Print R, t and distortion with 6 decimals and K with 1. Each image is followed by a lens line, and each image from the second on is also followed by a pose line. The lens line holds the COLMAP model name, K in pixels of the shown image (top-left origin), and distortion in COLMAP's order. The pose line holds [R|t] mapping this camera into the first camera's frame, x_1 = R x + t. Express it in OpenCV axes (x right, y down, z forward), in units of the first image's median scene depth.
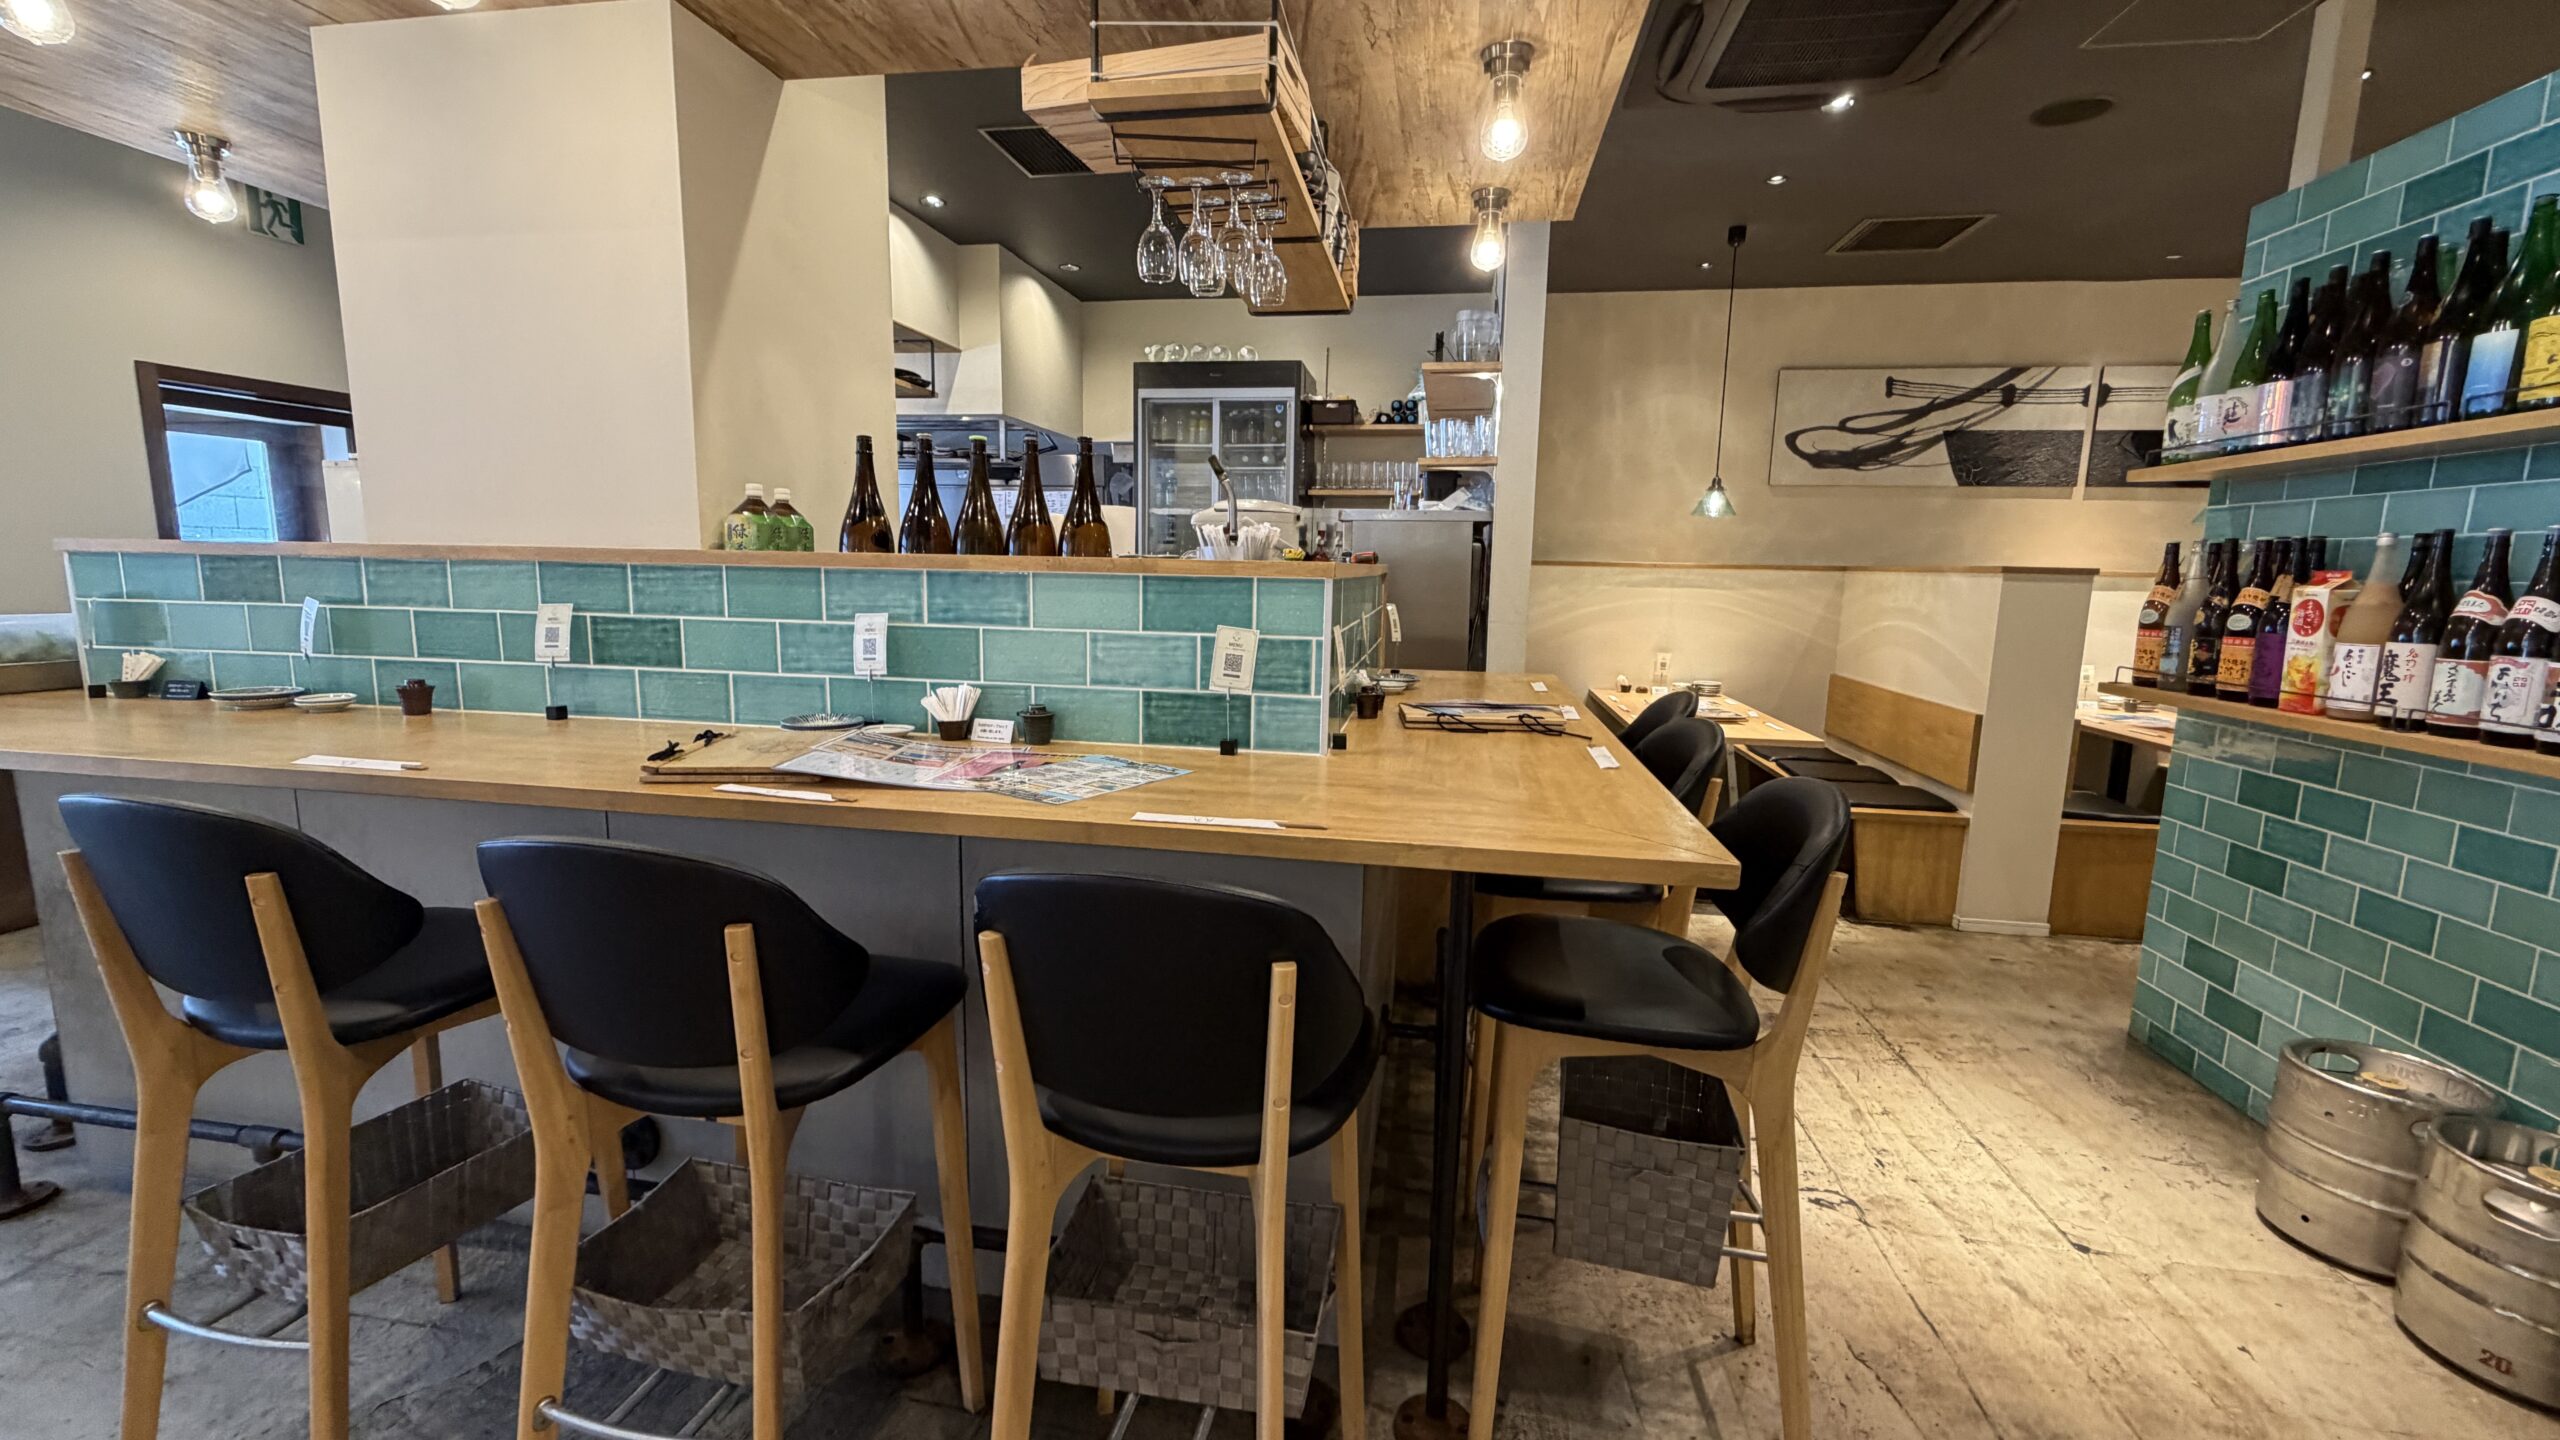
lens RADIAL K [[1025.8, 0, 1275.6], [0, 1025.8, 717.9], [0, 0, 1]] dist [0.001399, 0.000085]
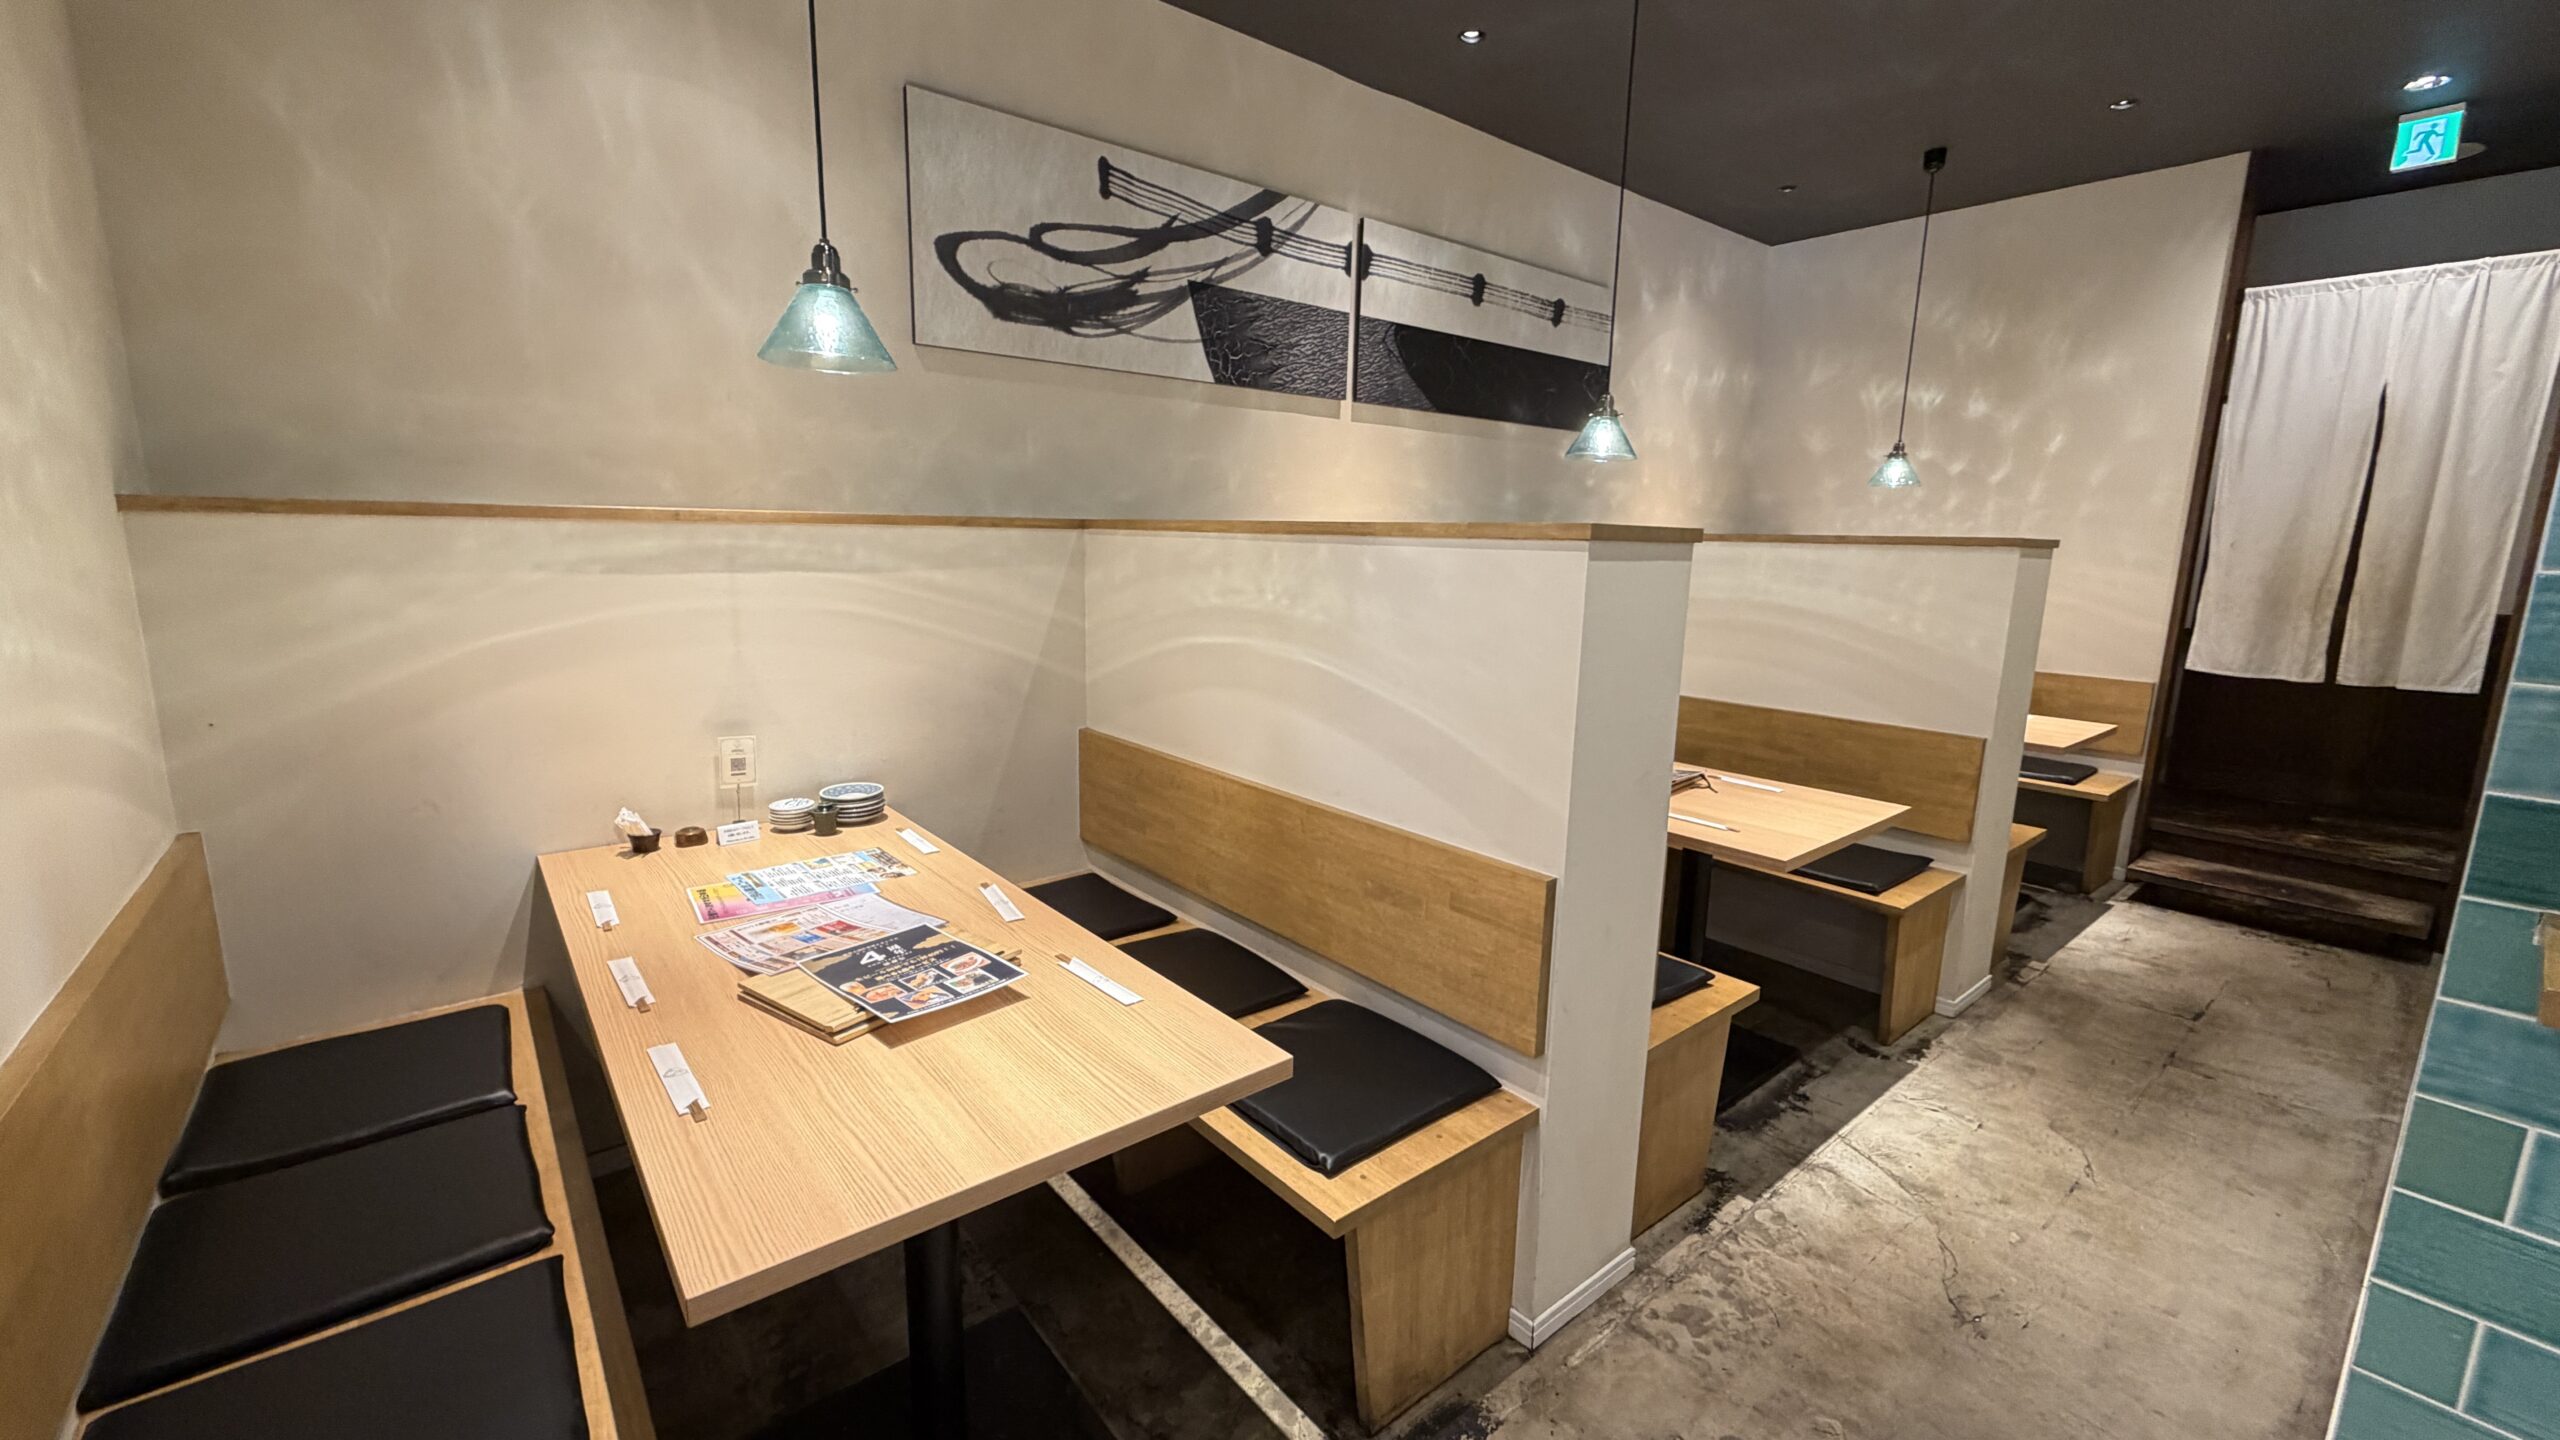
lens RADIAL K [[1025.8, 0, 1273.7], [0, 1025.8, 716.2], [0, 0, 1]] dist [0.001399, 0.000085]
pose [[0.660902, -0.139348, 0.737421, 0.227637], [0.105554, 0.990102, 0.092496, -0.087514], [-0.743012, 0.016707, 0.669070, 0.587074]]
